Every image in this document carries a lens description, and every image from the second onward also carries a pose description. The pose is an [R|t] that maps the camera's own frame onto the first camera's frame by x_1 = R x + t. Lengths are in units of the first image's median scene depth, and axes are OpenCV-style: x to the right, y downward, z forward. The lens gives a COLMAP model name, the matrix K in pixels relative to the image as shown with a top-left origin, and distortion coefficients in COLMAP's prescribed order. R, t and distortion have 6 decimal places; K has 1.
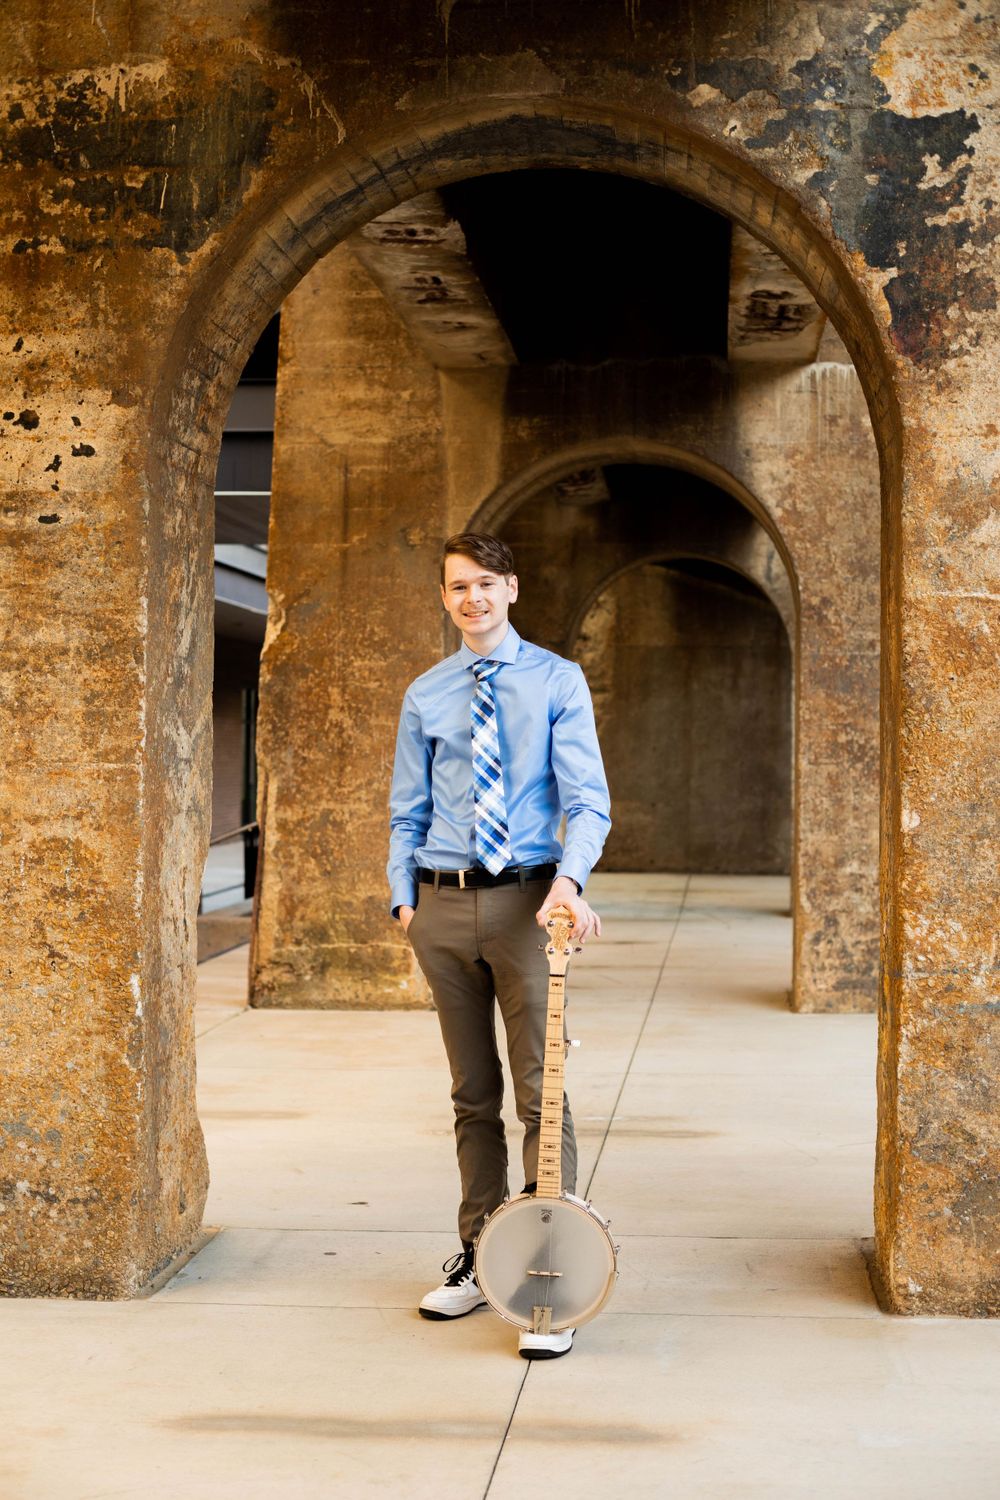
lens RADIAL K [[2169.6, 0, 500.0], [0, 2169.6, 750.0], [0, 0, 1]] dist [-0.151851, 0.166691]
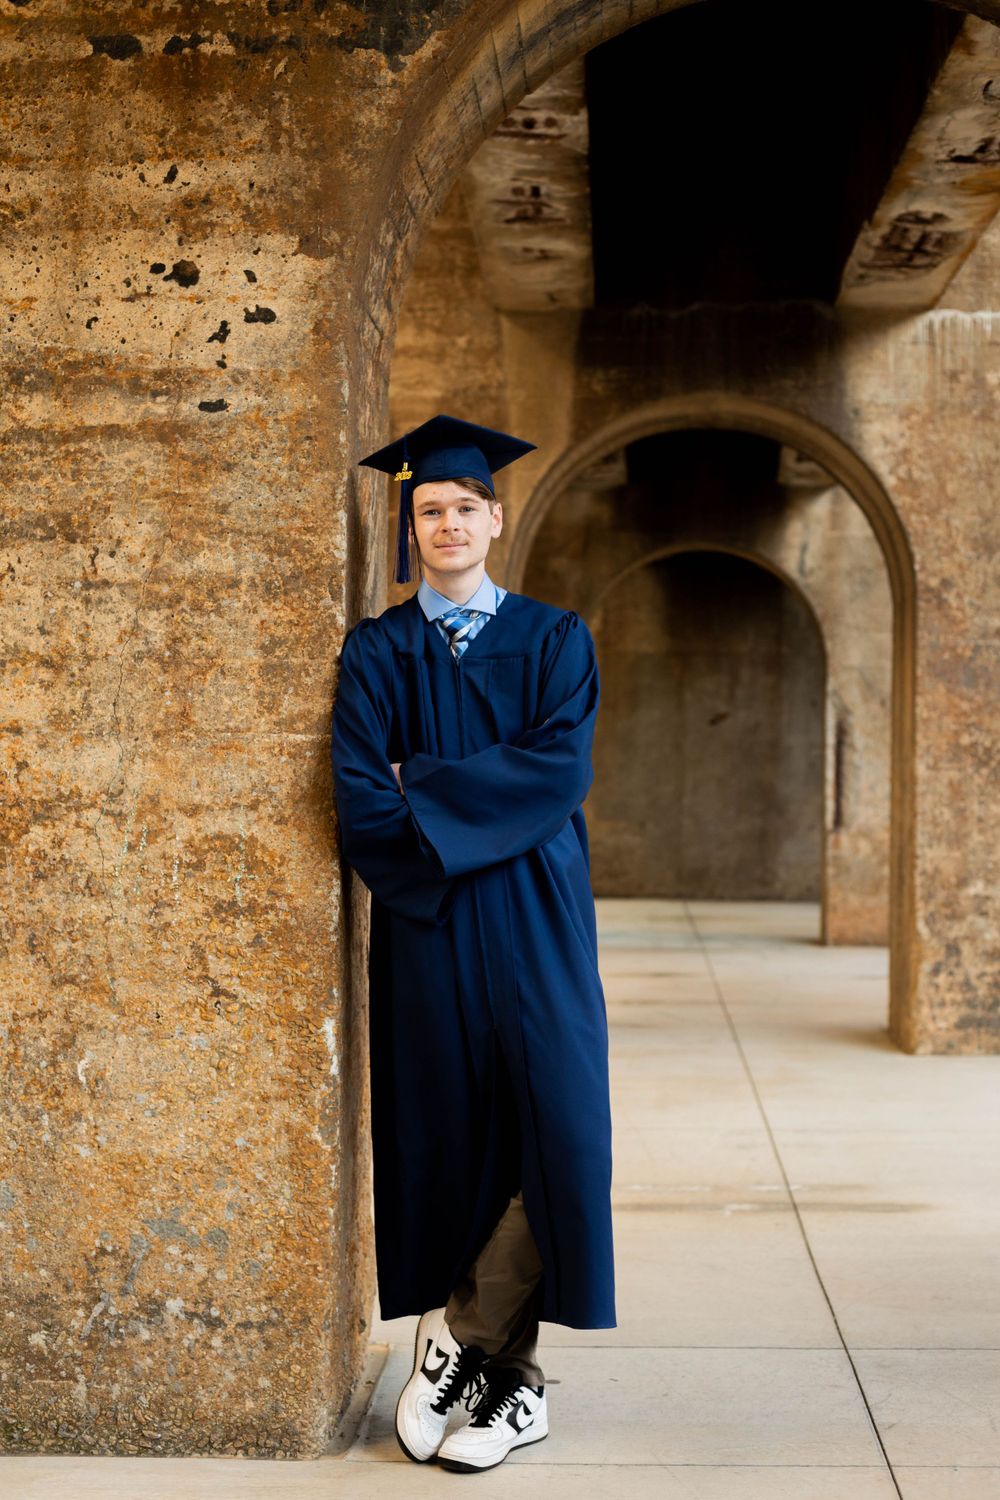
lens RADIAL K [[2245.9, 0, 500.0], [0, 2245.9, 750.0], [0, 0, 1]] dist [-0.146990, 0.123204]
pose [[0.998949, 0.004481, 0.045620, -0.144994], [-0.003967, 0.999928, -0.011363, 0.019986], [-0.045668, 0.011170, 0.998894, 0.225514]]
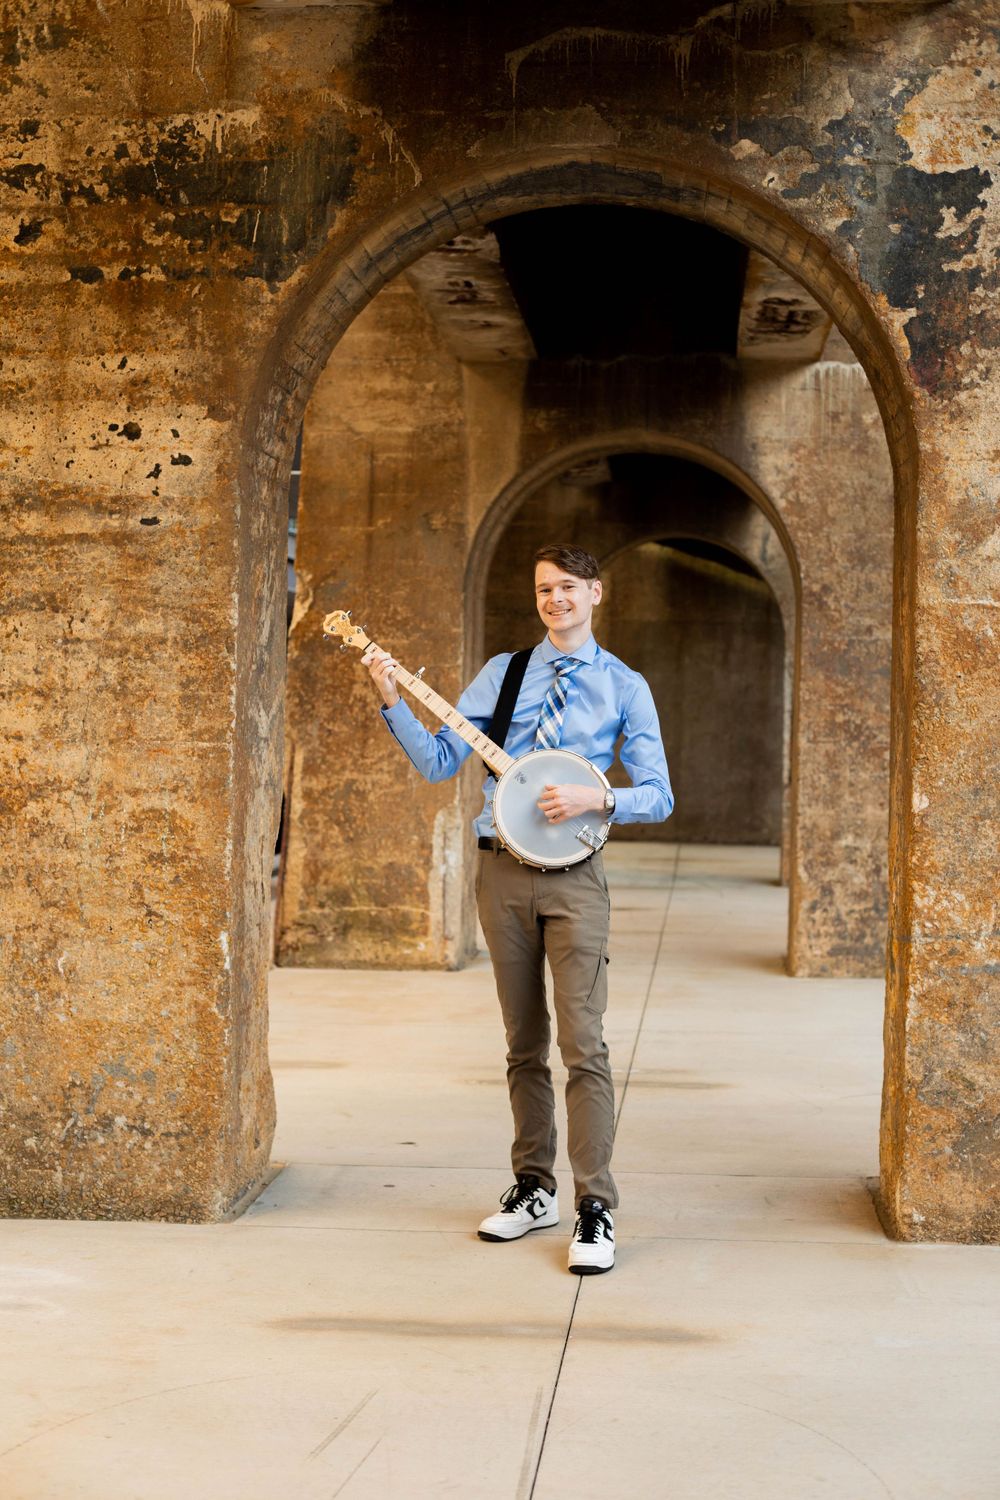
lens RADIAL K [[2169.6, 0, 500.0], [0, 2169.6, 750.0], [0, 0, 1]] dist [-0.151851, 0.166691]
pose [[0.999867, 0.012212, 0.010846, -0.039600], [-0.012382, 0.999800, 0.015693, -0.009120], [-0.010652, -0.015825, 0.999818, -0.115755]]
